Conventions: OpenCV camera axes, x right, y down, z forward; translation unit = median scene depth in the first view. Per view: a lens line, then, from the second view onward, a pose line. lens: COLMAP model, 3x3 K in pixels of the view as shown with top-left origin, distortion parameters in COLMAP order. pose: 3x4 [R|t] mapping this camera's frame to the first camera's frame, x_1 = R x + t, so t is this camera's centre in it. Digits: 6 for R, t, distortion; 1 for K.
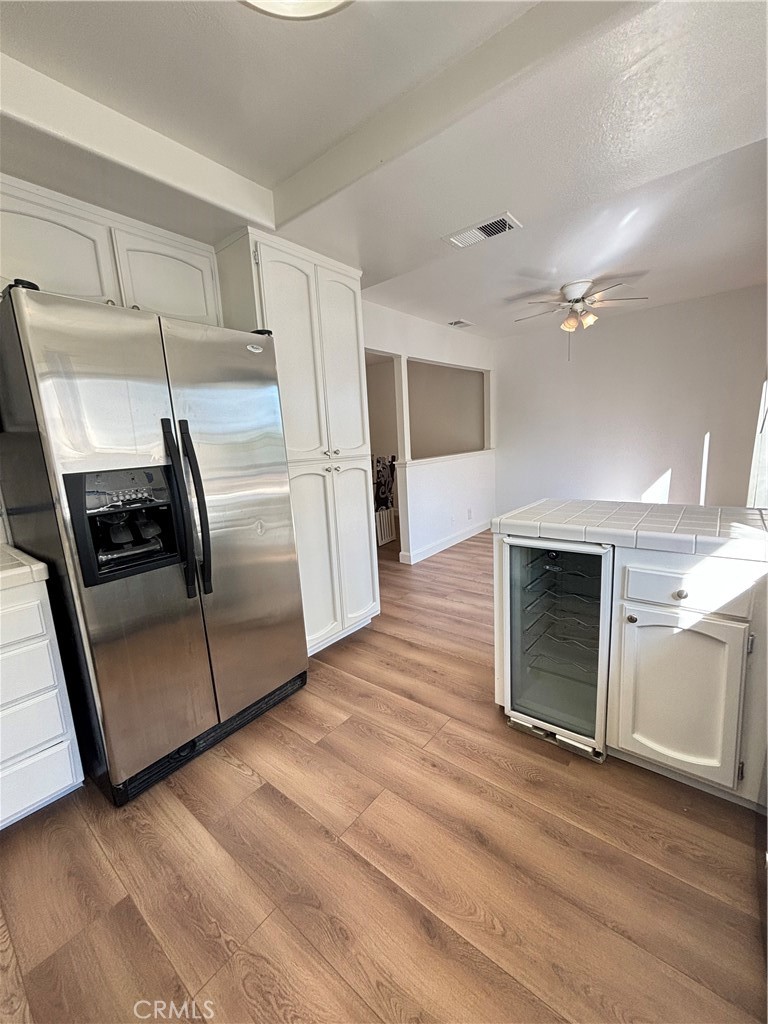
lens RADIAL K [[408.6, 0, 386.8], [0, 408.6, 513.0], [0, 0, 1]] dist [0.001118, -0.000273]
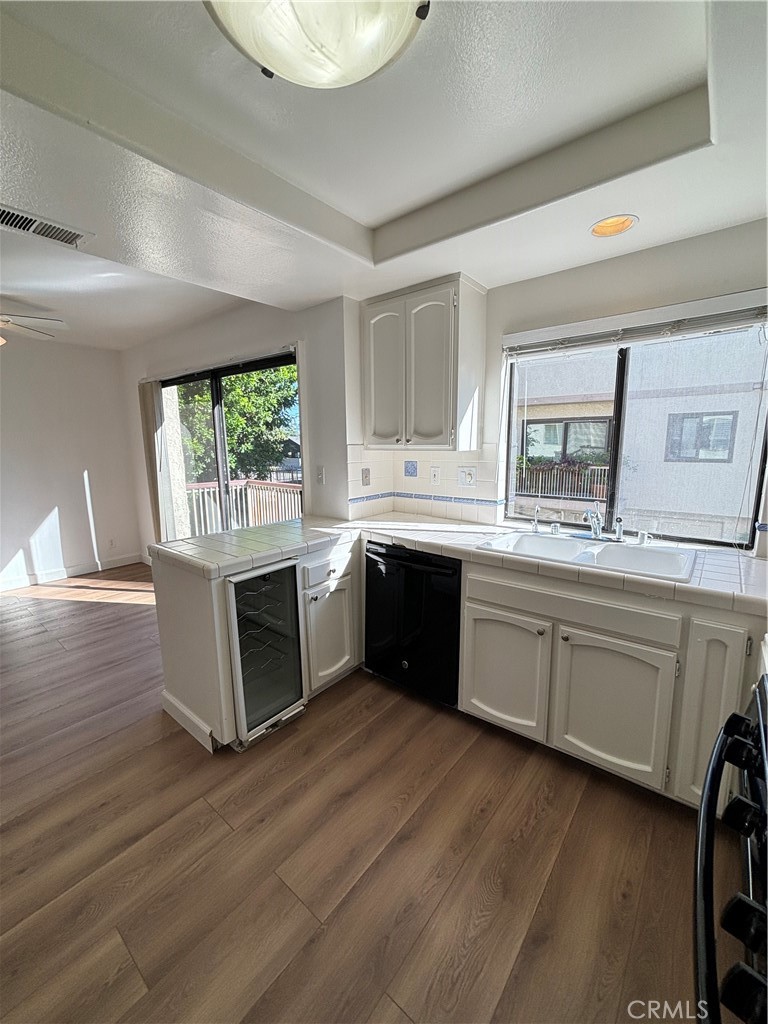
lens RADIAL K [[408.6, 0, 386.8], [0, 408.6, 513.0], [0, 0, 1]] dist [0.001118, -0.000273]
pose [[0.006959, -0.109891, 0.993919, -0.848694], [0.183805, 0.977149, 0.106750, -0.161492], [-0.982938, 0.181944, 0.026998, 0.607235]]
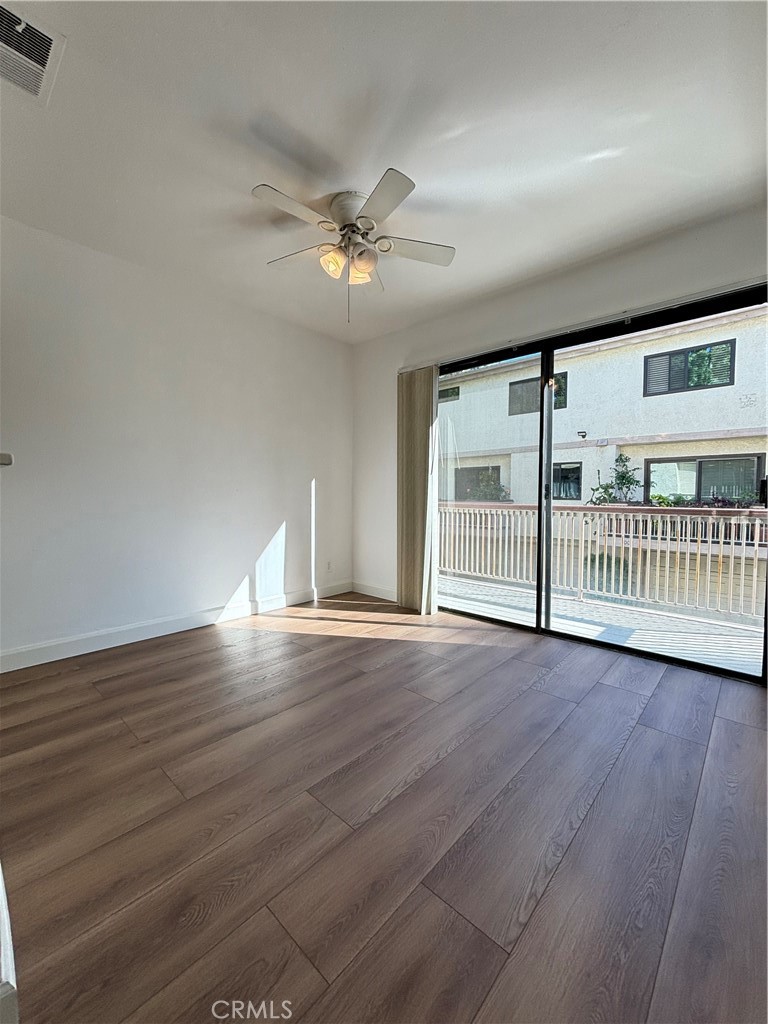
lens RADIAL K [[408.6, 0, 386.8], [0, 408.6, 513.0], [0, 0, 1]] dist [0.001118, -0.000273]
pose [[0.102432, 0.020428, 0.994530, -0.304460], [0.171349, 0.984482, -0.037870, -0.177125], [-0.979871, 0.174291, 0.097342, 2.311676]]
